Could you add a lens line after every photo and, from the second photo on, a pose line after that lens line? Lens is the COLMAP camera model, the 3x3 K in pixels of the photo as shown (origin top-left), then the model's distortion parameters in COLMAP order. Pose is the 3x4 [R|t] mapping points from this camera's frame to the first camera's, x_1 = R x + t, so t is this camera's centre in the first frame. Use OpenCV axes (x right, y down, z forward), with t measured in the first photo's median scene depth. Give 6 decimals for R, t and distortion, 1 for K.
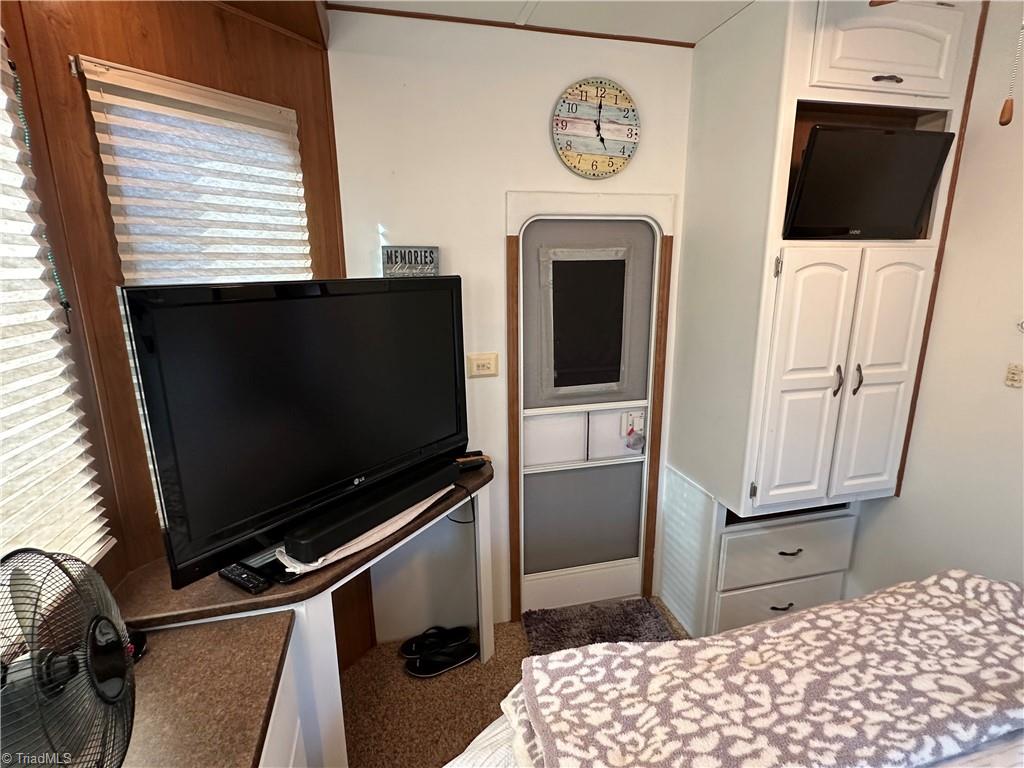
lens RADIAL K [[513.4, 0, 509.7], [0, 513.4, 379.2], [0, 0, 1]] dist [-0.001661, 0.002174]
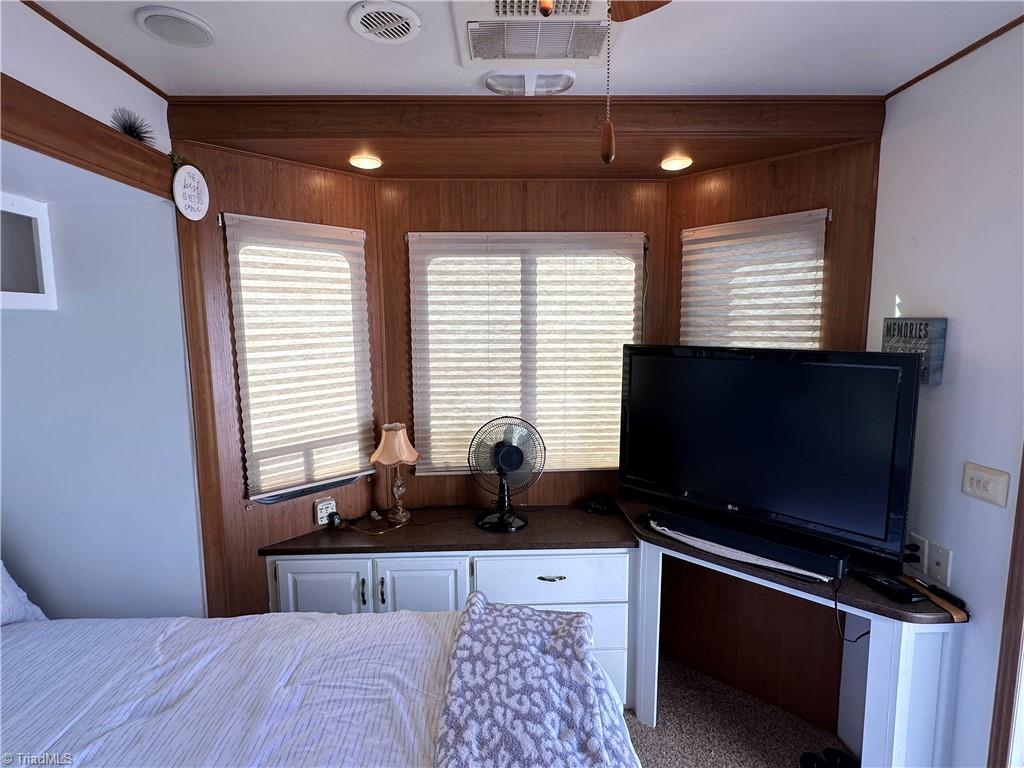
lens RADIAL K [[513.4, 0, 510.2], [0, 513.4, 385.3], [0, 0, 1]] dist [-0.001661, 0.002174]
pose [[-0.223051, 0.122571, -0.967070, 1.034754], [-0.213374, 0.961867, 0.171125, -0.192829], [0.951168, 0.244517, -0.188392, 0.686969]]
